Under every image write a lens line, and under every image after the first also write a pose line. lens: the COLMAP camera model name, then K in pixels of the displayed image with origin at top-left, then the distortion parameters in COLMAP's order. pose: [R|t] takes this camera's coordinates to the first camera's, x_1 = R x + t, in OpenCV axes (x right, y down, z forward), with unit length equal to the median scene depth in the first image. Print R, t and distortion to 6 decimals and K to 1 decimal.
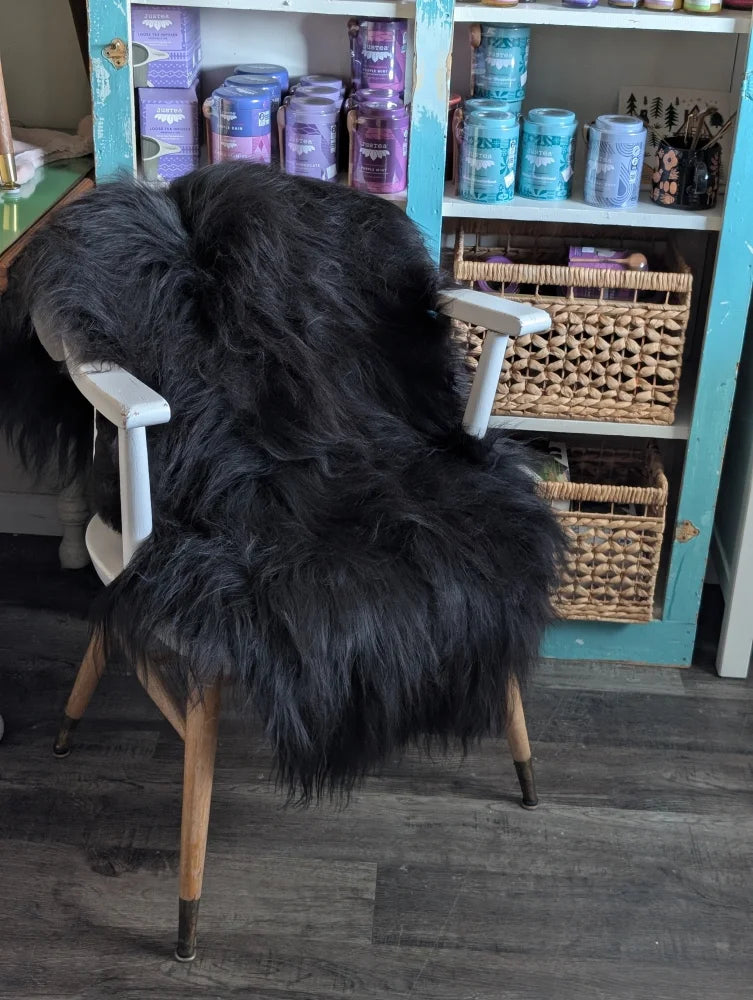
lens RADIAL K [[1482.5, 0, 387.4], [0, 1482.5, 482.6], [0, 0, 1]] dist [-0.017071, 0.000000]
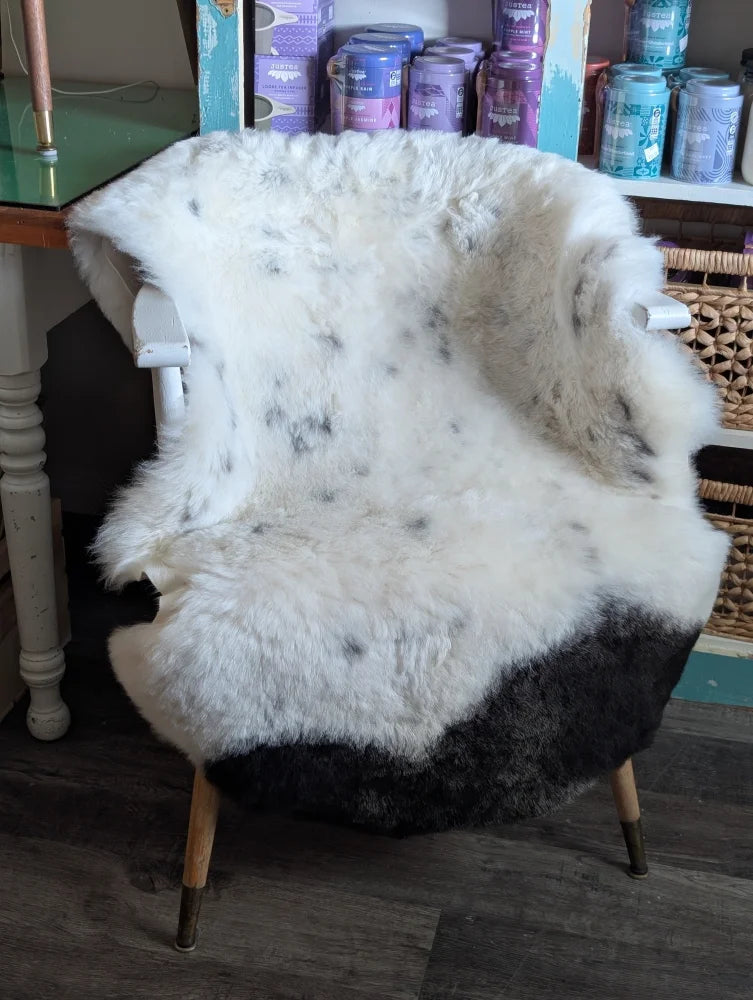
lens RADIAL K [[1482.5, 0, 382.6], [0, 1482.5, 504.9], [0, 0, 1]] dist [-0.017071, 0.000000]
pose [[0.985737, 0.067101, -0.154334, 0.076645], [-0.067224, 0.997728, 0.004428, 0.012304], [0.154281, 0.006010, 0.988009, 0.109089]]
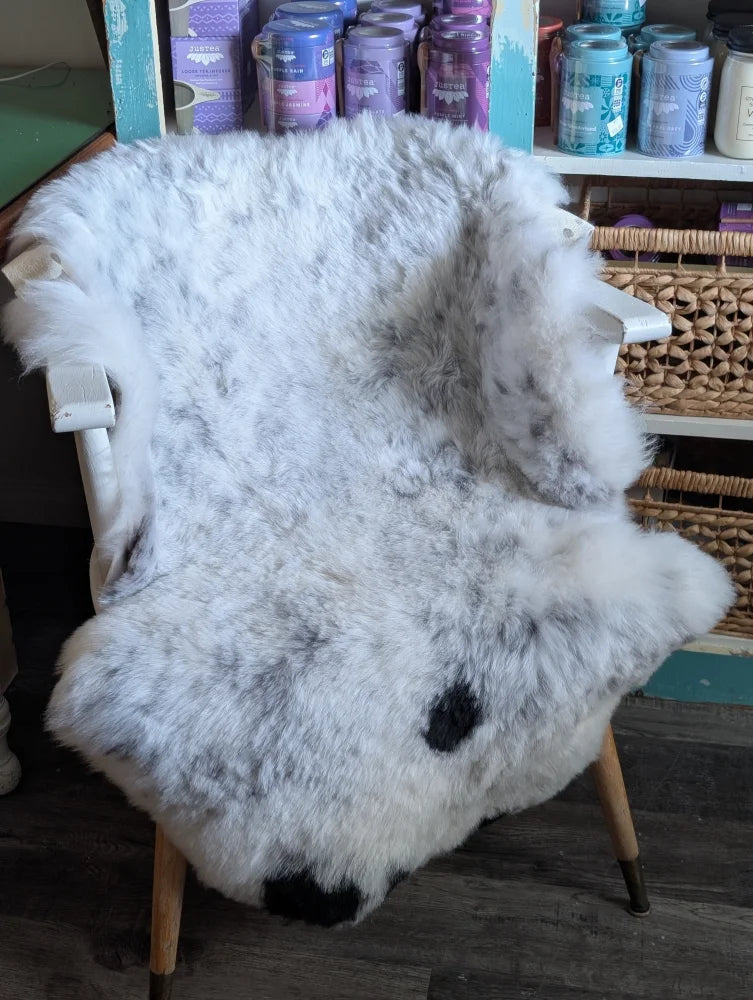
lens RADIAL K [[1482.5, 0, 380.3], [0, 1482.5, 500.9], [0, 0, 1]] dist [-0.017071, 0.000000]
pose [[0.991378, 0.016666, -0.129967, 0.065480], [-0.008464, 0.997952, 0.063406, -0.054340], [0.130757, -0.061760, 0.989489, 0.186497]]
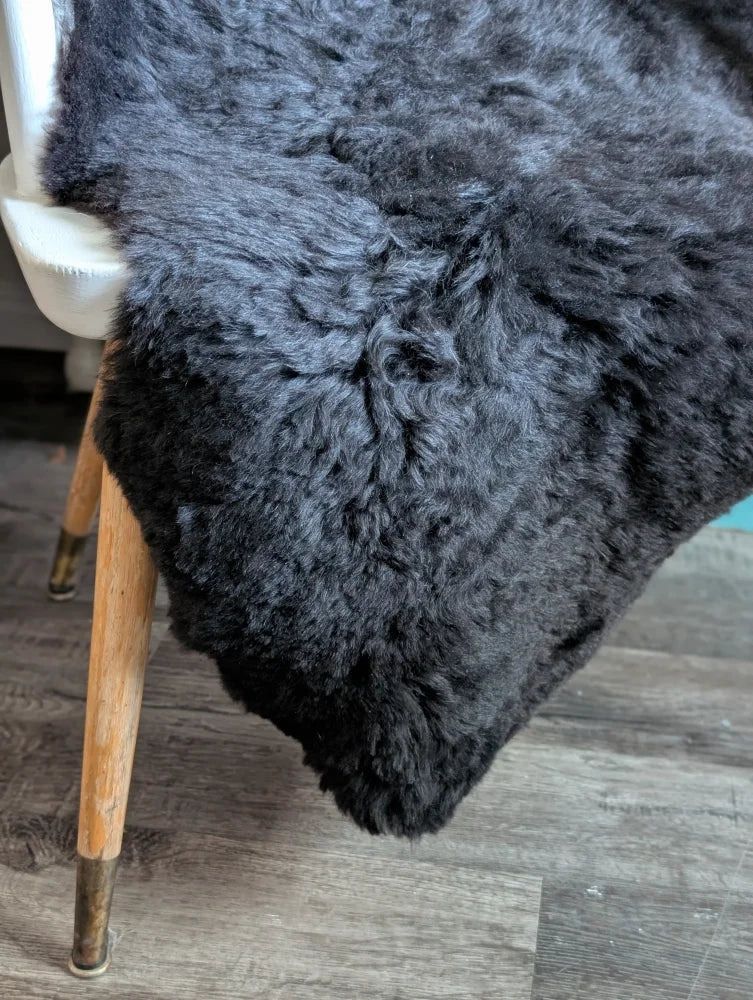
lens RADIAL K [[1482.5, 0, 389.5], [0, 1482.5, 494.8], [0, 0, 1]] dist [-0.017071, 0.000000]
pose [[0.993221, 0.033157, -0.111411, -0.006549], [-0.031844, 0.999401, 0.013546, 0.116574], [0.111794, -0.009906, 0.993682, 0.473974]]
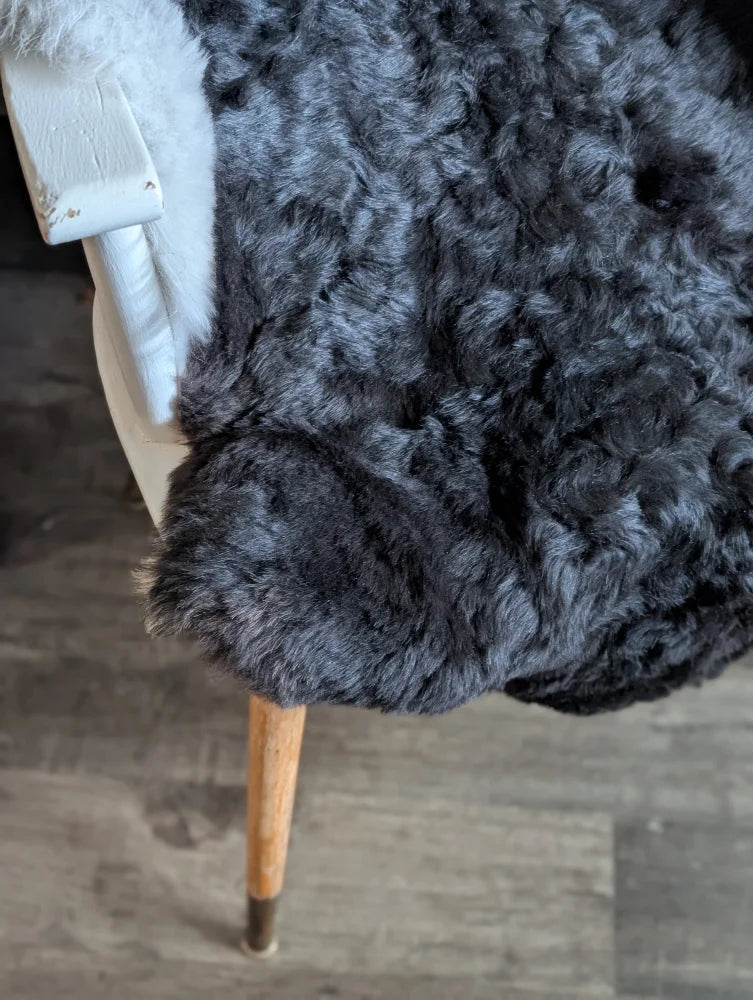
lens RADIAL K [[1482.5, 0, 379.9], [0, 1482.5, 497.4], [0, 0, 1]] dist [-0.017071, 0.000000]
pose [[0.998080, -0.000109, -0.061933, -0.062592], [0.027813, 0.894272, 0.446659, -0.133511], [0.055336, -0.447525, 0.892558, 0.486708]]
